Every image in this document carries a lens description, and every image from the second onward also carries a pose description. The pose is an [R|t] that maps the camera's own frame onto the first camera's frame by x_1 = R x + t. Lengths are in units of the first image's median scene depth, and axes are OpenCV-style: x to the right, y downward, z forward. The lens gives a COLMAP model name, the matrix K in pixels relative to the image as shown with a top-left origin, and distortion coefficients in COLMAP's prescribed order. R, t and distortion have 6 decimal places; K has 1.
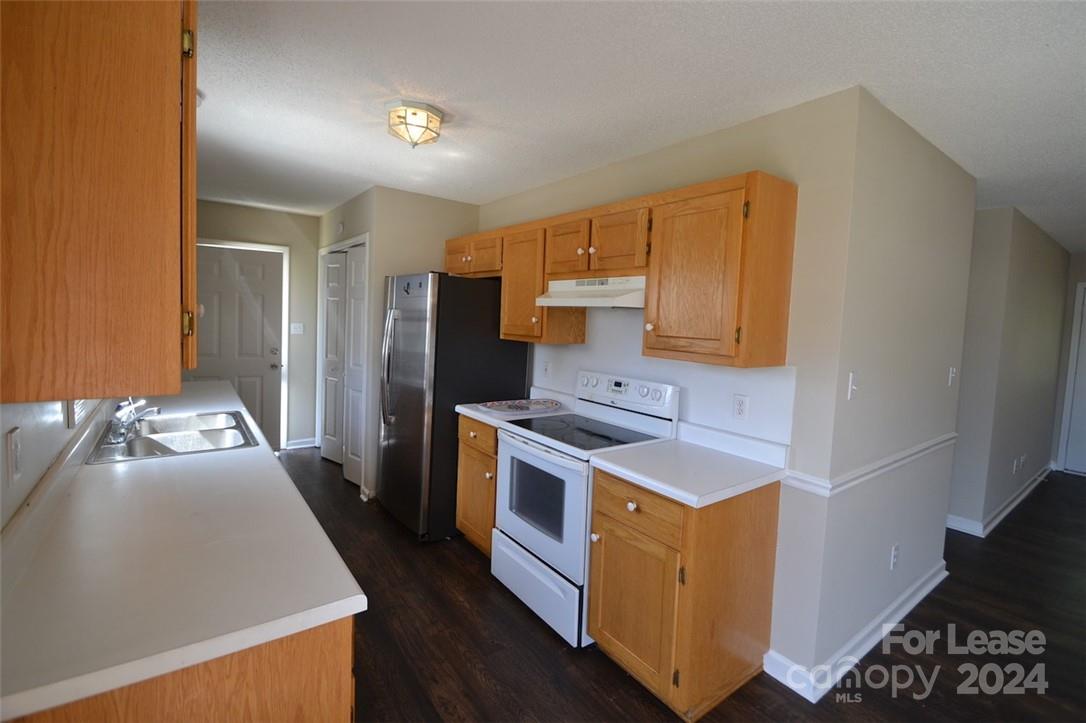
lens RADIAL K [[484.1, 0, 541.3], [0, 484.1, 345.2], [0, 0, 1]] dist [0.020212, -0.017811]
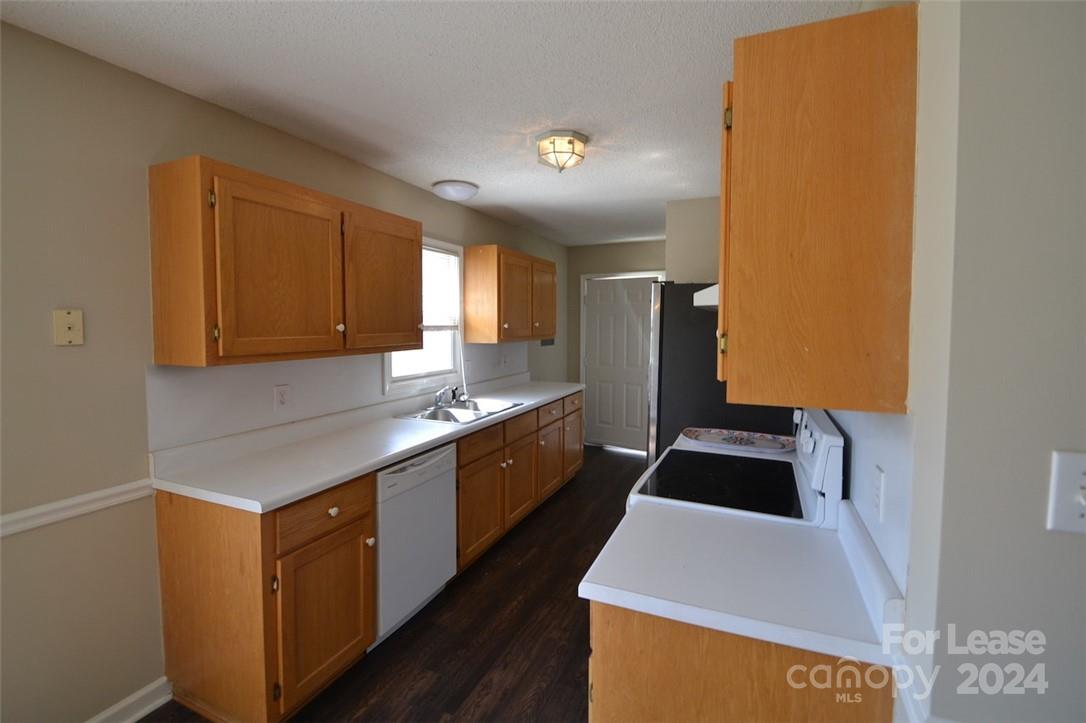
lens RADIAL K [[484.1, 0, 541.3], [0, 484.1, 345.2], [0, 0, 1]] dist [0.020212, -0.017811]
pose [[0.493631, -0.000526, -0.869671, 0.660443], [-0.032950, 0.999270, -0.019307, -0.000392], [0.869047, 0.038186, 0.493254, 0.450824]]
